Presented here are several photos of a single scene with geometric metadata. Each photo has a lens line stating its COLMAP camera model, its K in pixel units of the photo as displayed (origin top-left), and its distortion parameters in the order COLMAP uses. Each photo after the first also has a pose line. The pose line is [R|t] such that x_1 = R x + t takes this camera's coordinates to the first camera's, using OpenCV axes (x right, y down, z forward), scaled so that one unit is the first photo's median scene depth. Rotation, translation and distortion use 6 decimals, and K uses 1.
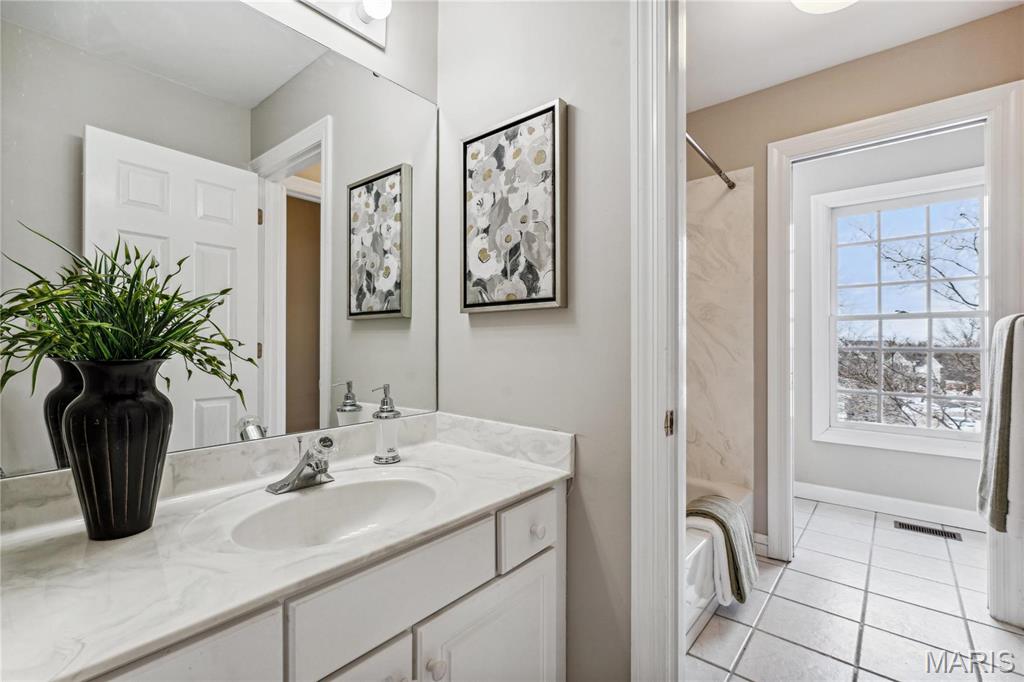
lens RADIAL K [[464.8, 0, 510.0], [0, 464.8, 338.1], [0, 0, 1]] dist [0.001968, 0.000470]
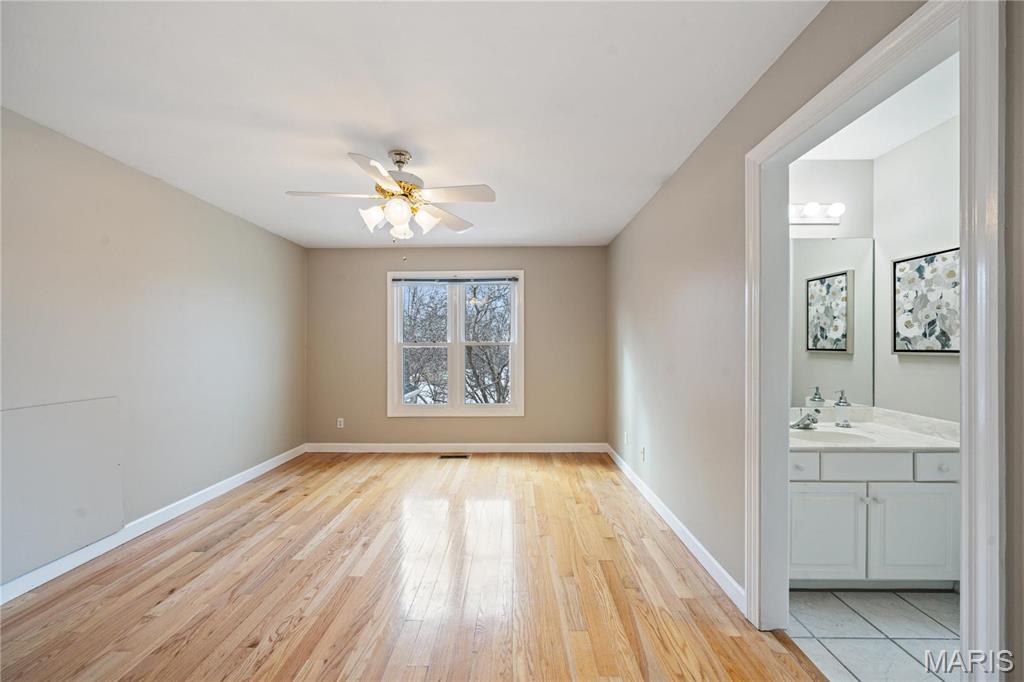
lens RADIAL K [[373.9, 0, 525.7], [0, 373.9, 348.2], [0, 0, 1]] dist [-0.001824, -0.000096]
pose [[0.635446, 0.000730, -0.772145, 0.118080], [0.009583, 0.999915, 0.008832, -0.108800], [0.772086, -0.013012, 0.635385, -1.089484]]
